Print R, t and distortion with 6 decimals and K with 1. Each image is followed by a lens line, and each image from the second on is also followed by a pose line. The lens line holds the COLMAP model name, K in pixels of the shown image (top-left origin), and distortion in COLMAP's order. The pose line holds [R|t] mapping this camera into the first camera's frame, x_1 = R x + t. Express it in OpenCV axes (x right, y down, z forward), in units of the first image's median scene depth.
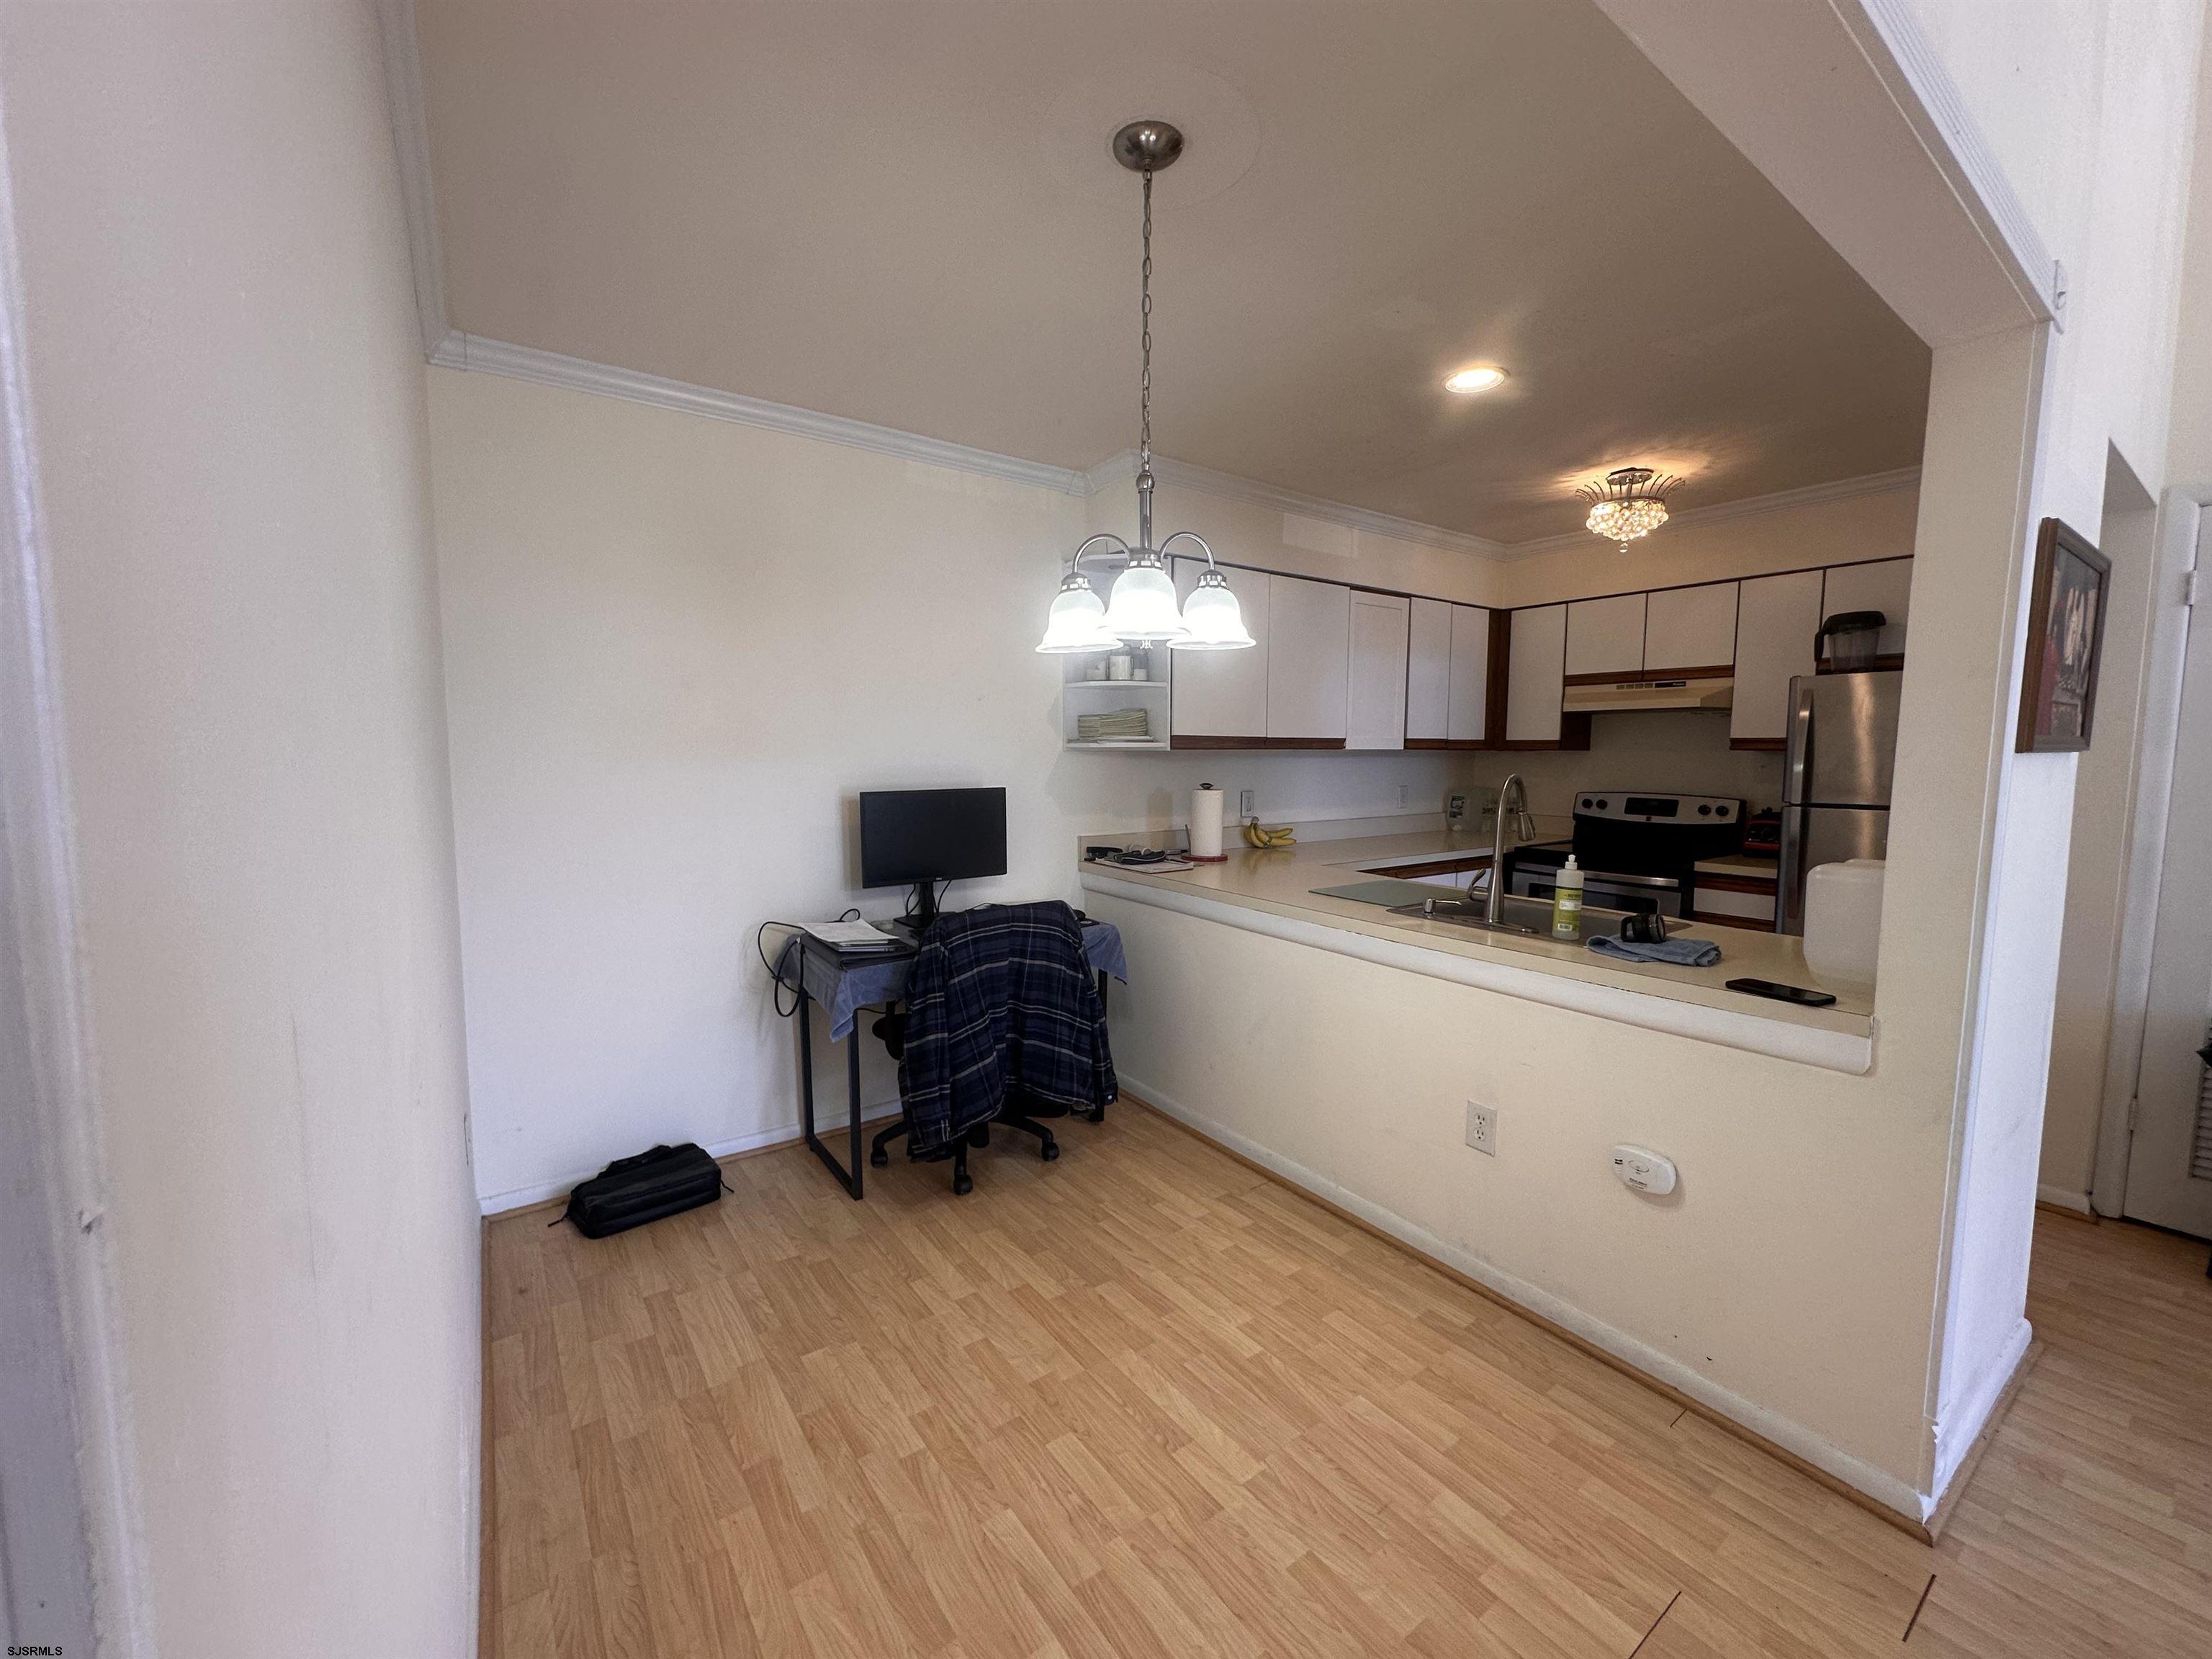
lens RADIAL K [[884.9, 0, 1108.3], [0, 884.9, 835.7], [0, 0, 1]] dist [0.000042, -0.000013]
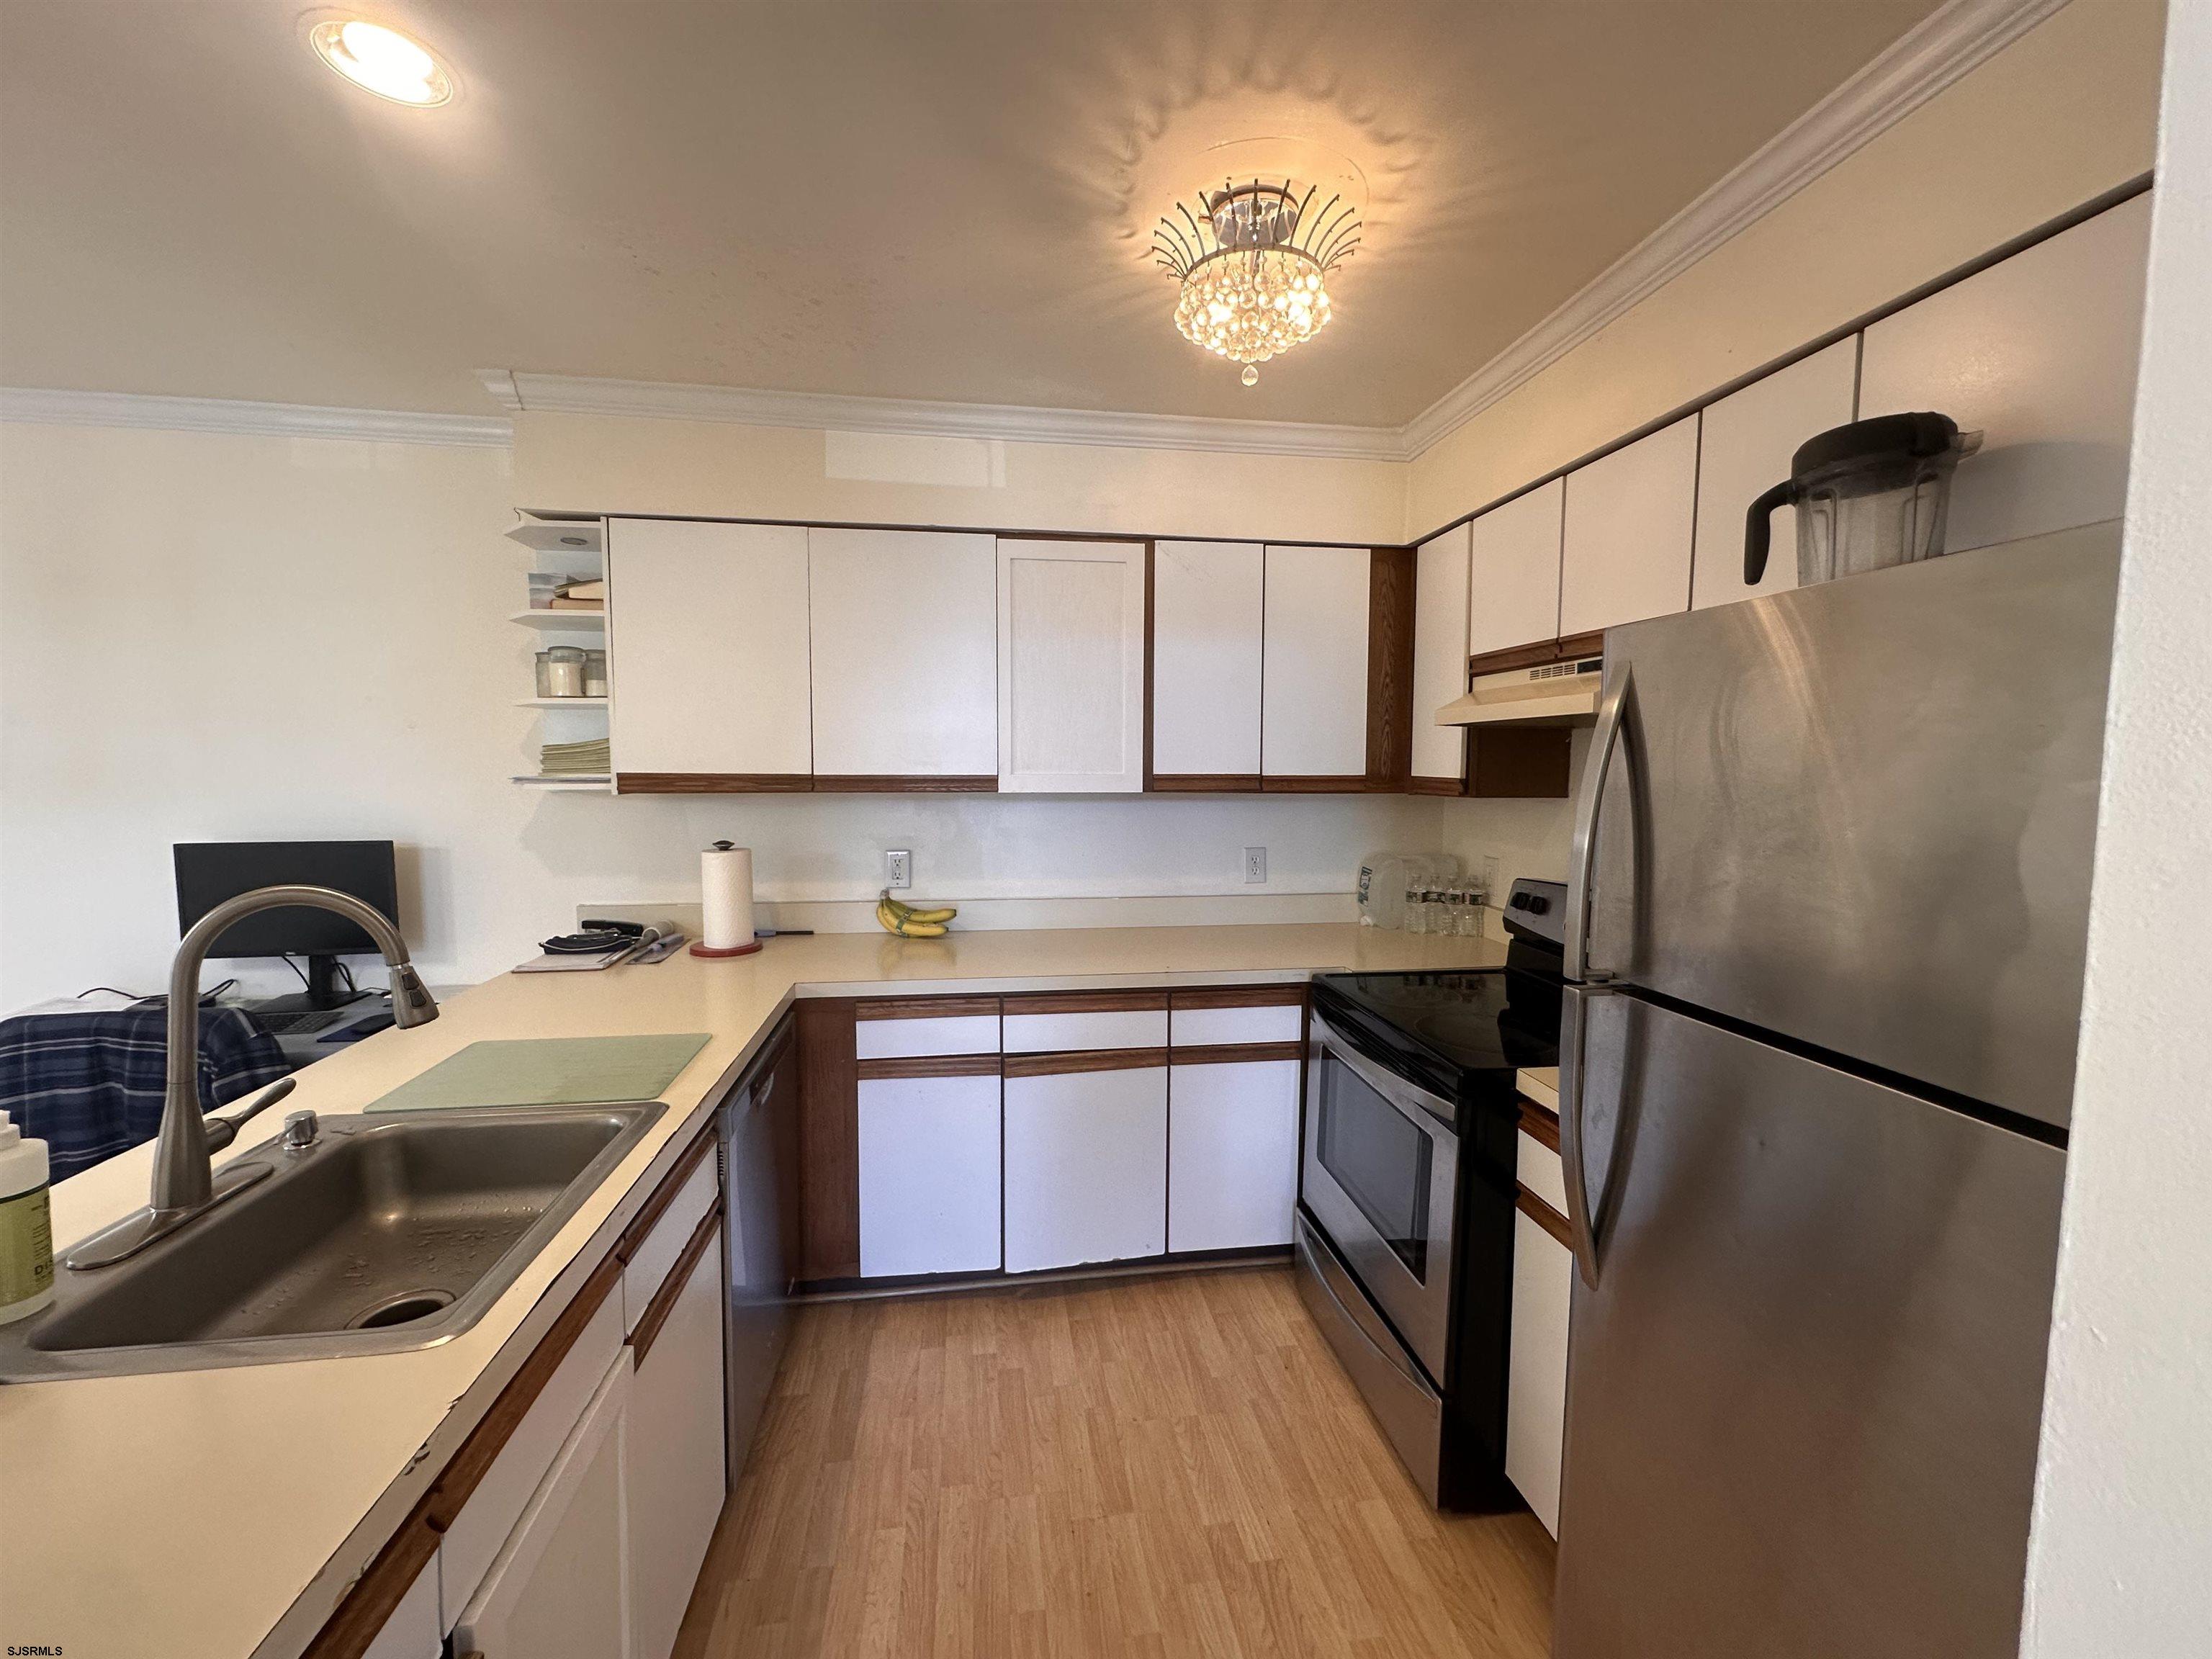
lens RADIAL K [[884.9, 0, 1103.0], [0, 884.9, 816.2], [0, 0, 1]] dist [0.000042, -0.000013]
pose [[0.883213, 0.033610, -0.467767, 0.609226], [-0.049716, 0.998518, -0.022126, -0.068560], [0.466330, 0.042797, 0.883575, 0.467910]]
